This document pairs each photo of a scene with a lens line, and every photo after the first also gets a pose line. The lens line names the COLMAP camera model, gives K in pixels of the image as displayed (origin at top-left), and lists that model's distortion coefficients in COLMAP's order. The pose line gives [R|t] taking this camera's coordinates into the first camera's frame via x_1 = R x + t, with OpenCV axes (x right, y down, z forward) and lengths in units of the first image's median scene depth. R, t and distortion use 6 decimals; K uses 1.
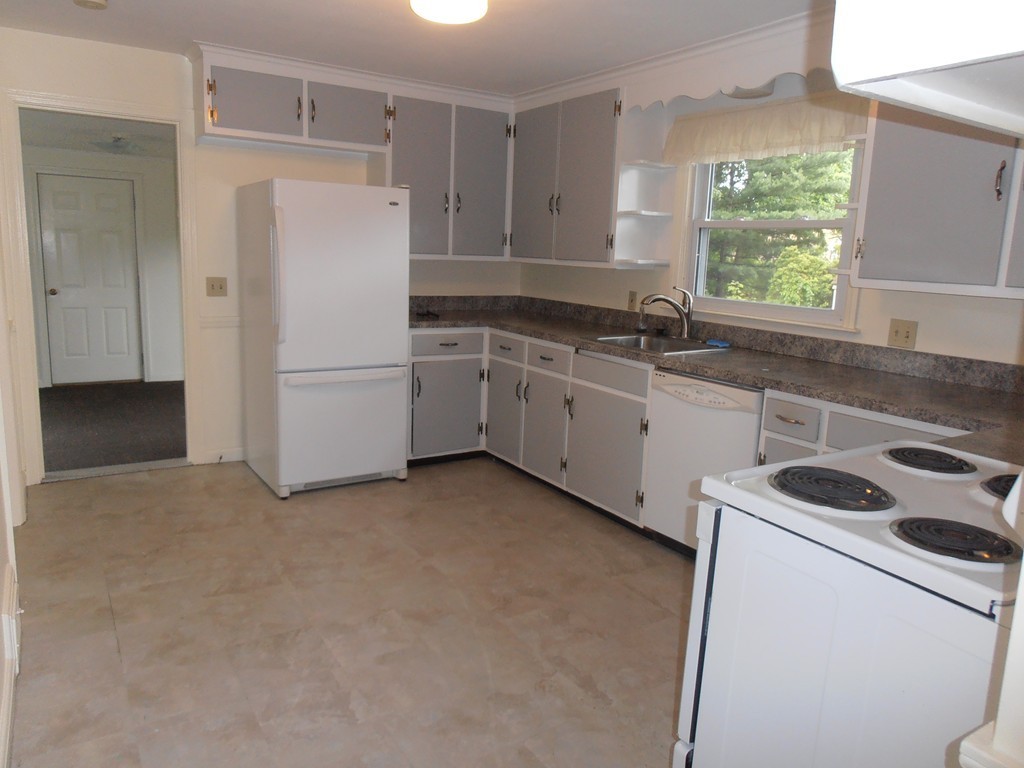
lens RADIAL K [[731.3, 0, 512.0], [0, 731.3, 384.0], [0, 0, 1]] dist [0.005404, -0.002394]
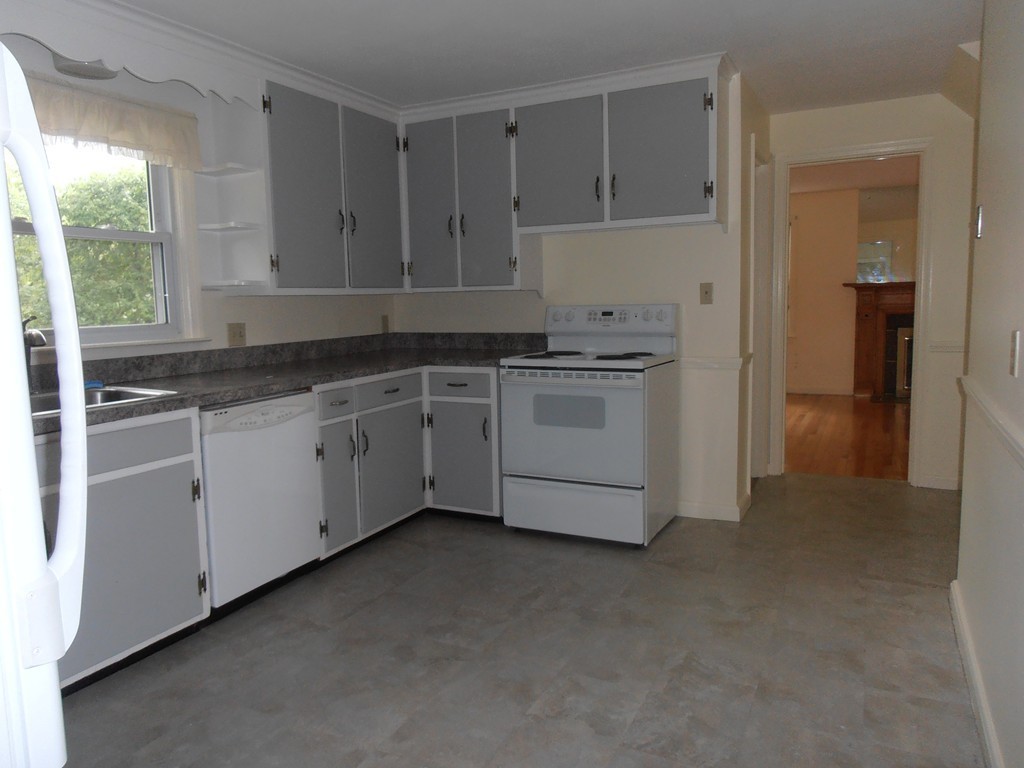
lens RADIAL K [[731.3, 0, 512.0], [0, 731.3, 384.0], [0, 0, 1]] dist [0.005404, -0.002394]
pose [[-0.521753, -0.127742, 0.843478, -0.754562], [0.155837, 0.957818, 0.241454, -0.218748], [-0.838742, 0.257425, -0.479838, 1.267389]]
